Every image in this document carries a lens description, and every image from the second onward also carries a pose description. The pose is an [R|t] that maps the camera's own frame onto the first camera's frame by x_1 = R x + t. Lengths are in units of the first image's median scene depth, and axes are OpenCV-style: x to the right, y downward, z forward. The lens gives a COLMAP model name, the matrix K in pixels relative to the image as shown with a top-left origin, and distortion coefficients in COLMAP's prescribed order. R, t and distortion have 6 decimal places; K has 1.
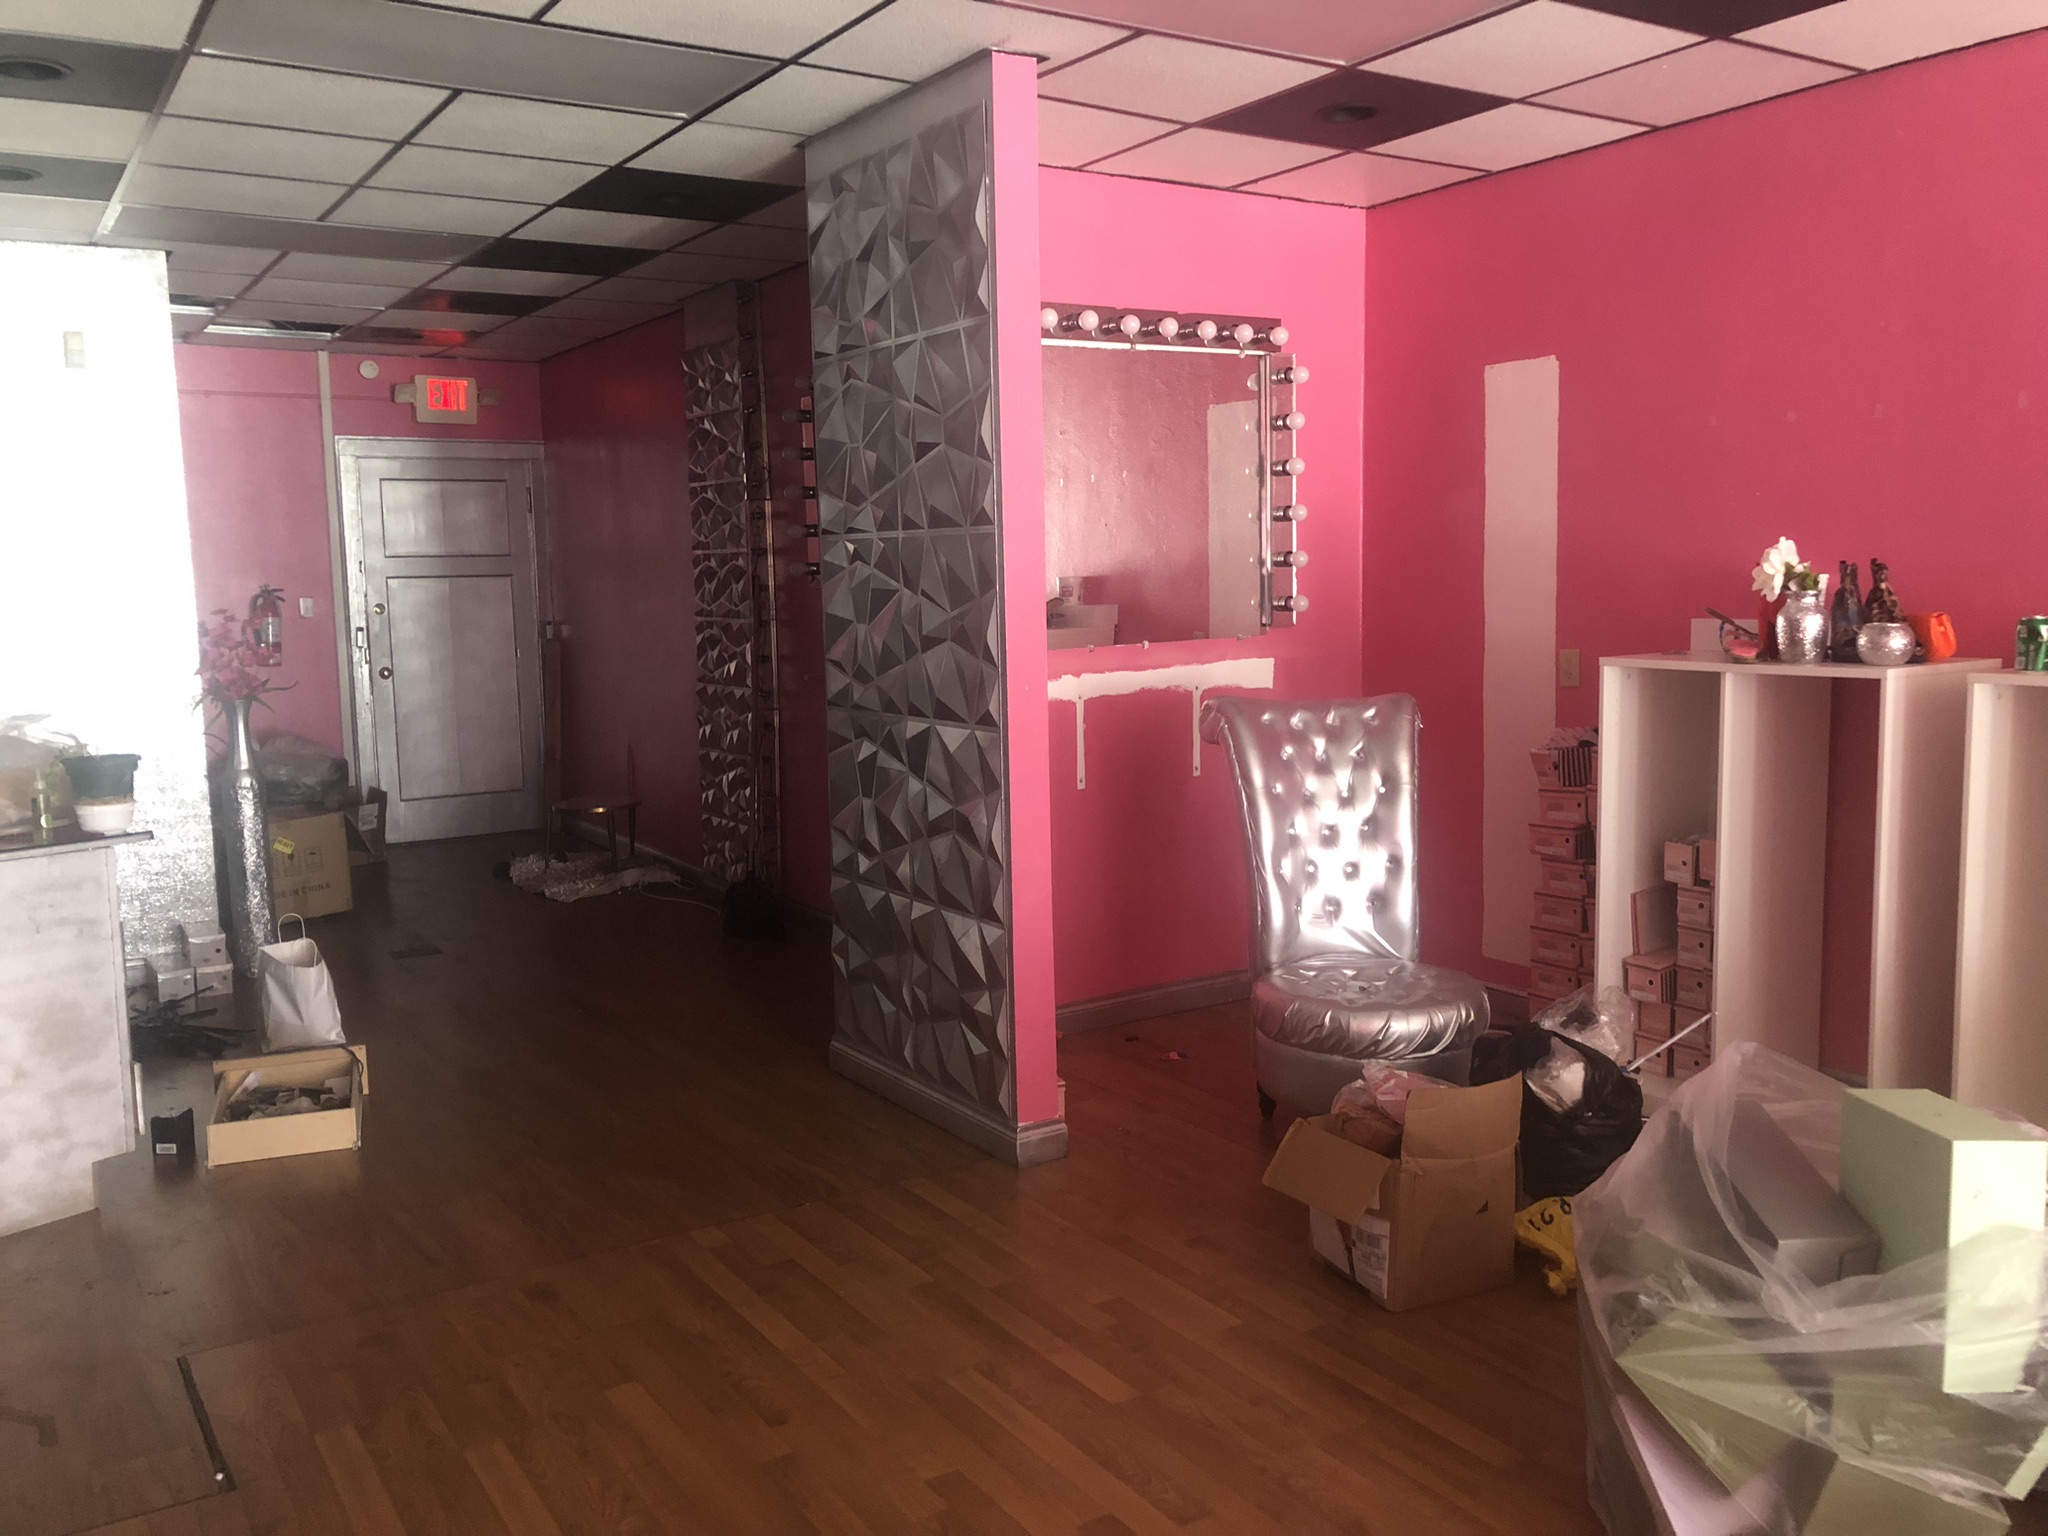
lens RADIAL K [[1622.8, 0, 1029.3], [0, 1622.8, 734.6], [0, 0, 1]] dist [0.001326, -0.002452]
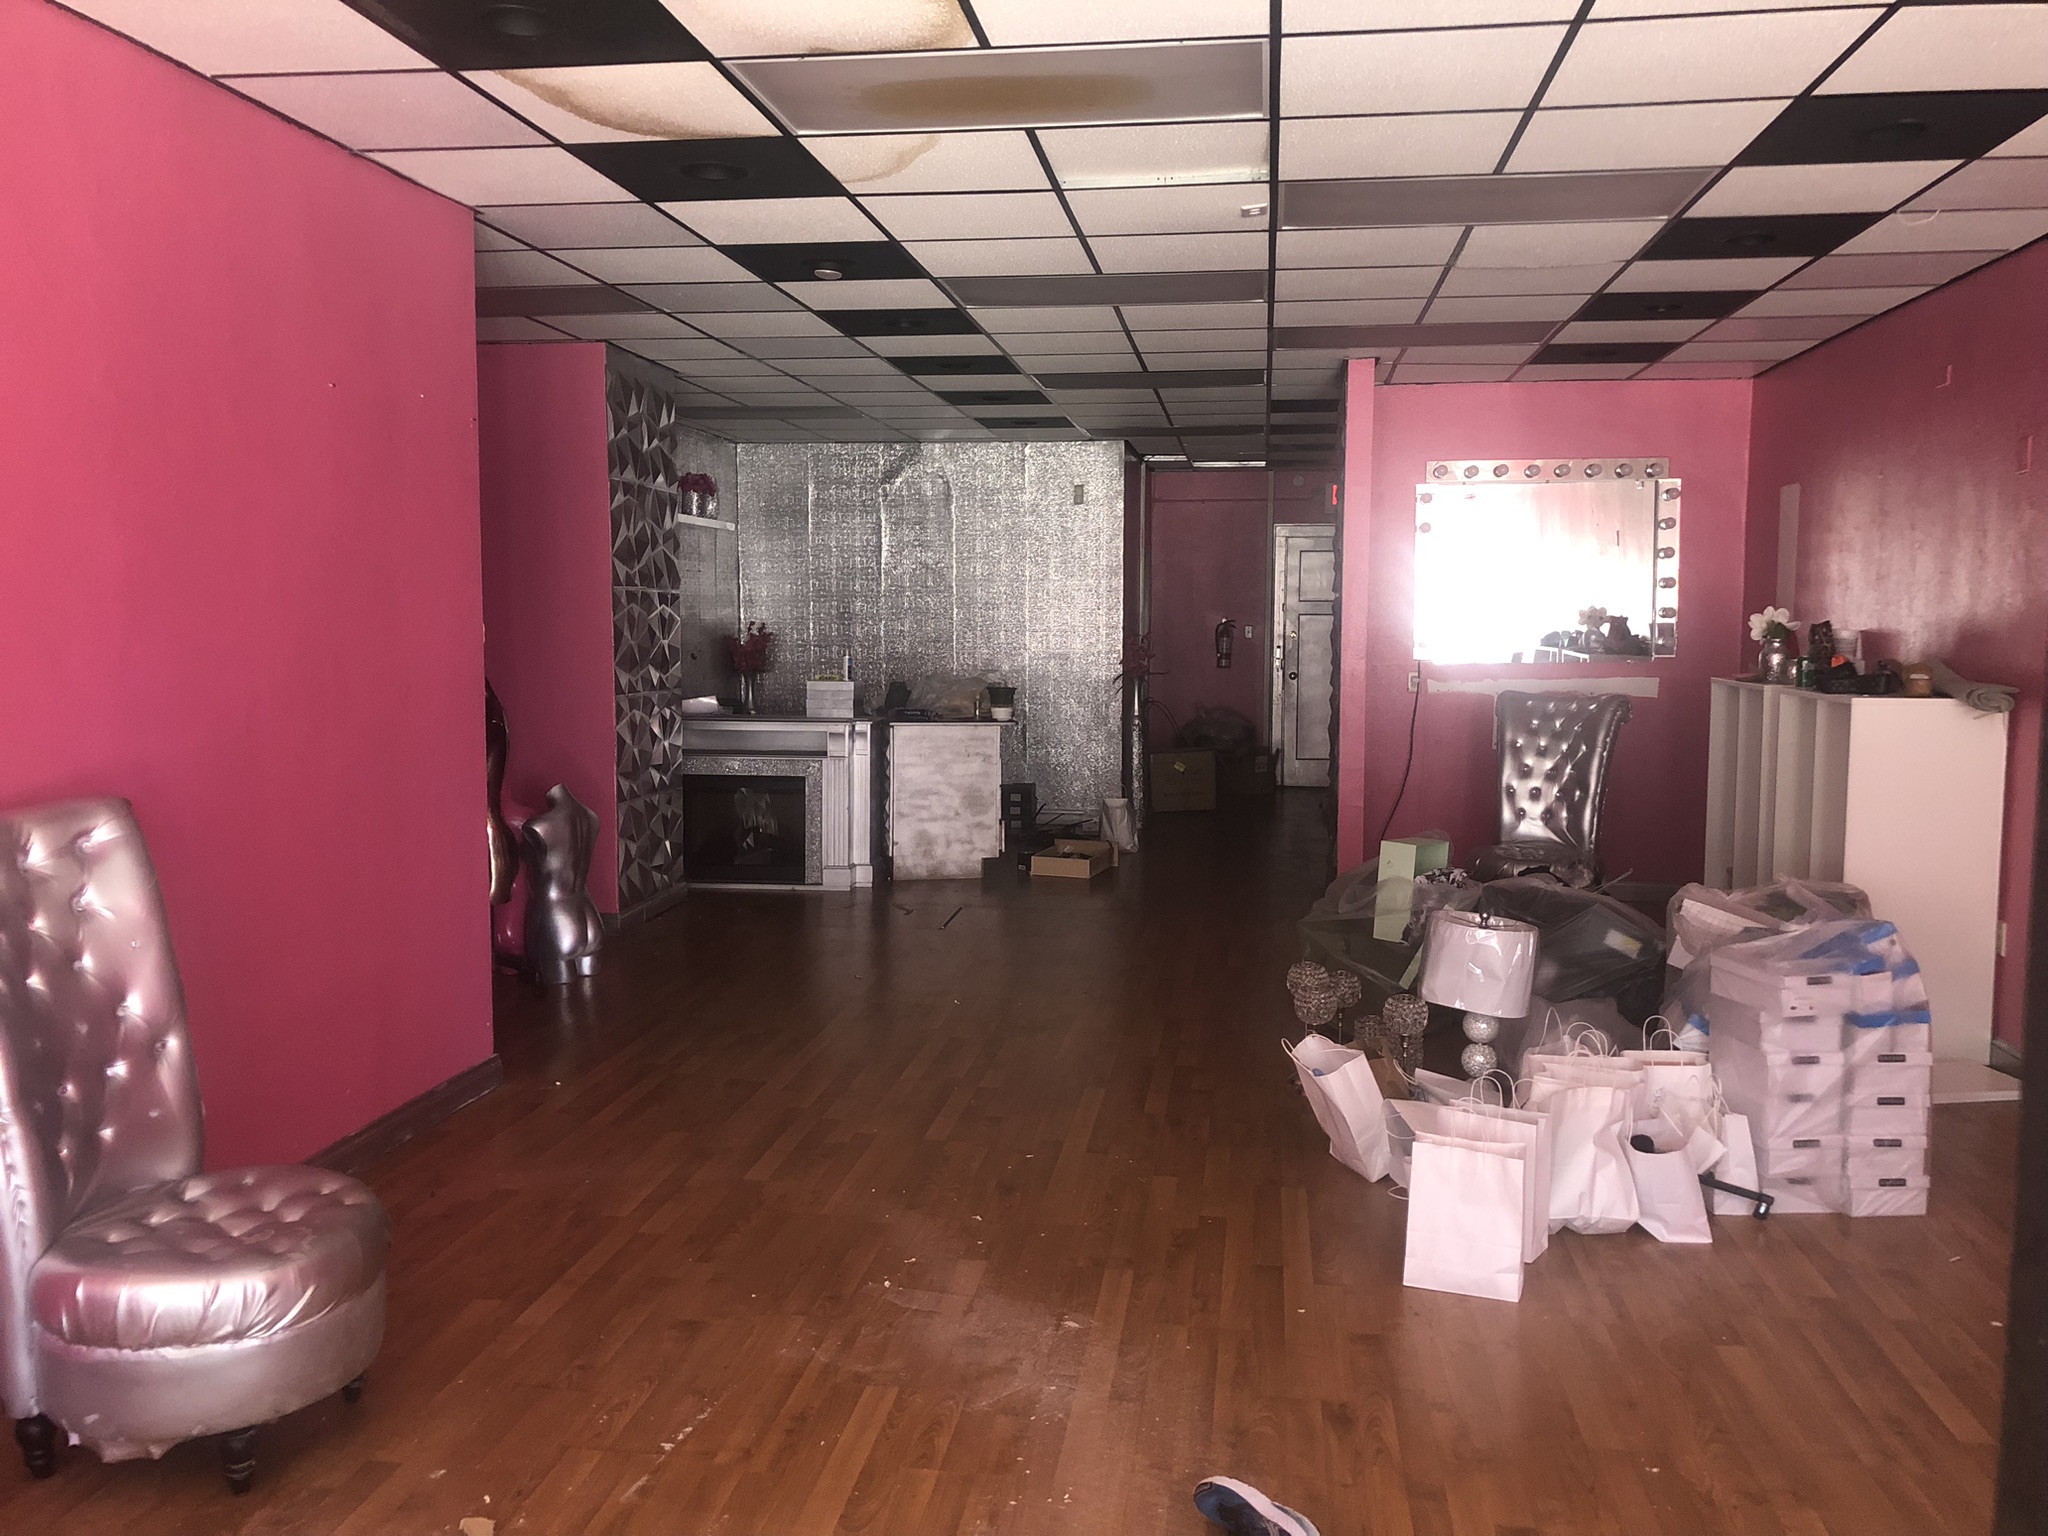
lens RADIAL K [[1622.8, 0, 1029.3], [0, 1622.8, 734.6], [0, 0, 1]] dist [0.001326, -0.002452]
pose [[0.739900, 0.071416, -0.668915, 0.735548], [-0.086936, 0.996162, 0.010193, 0.038293], [0.667076, 0.050611, 0.743269, -0.507769]]
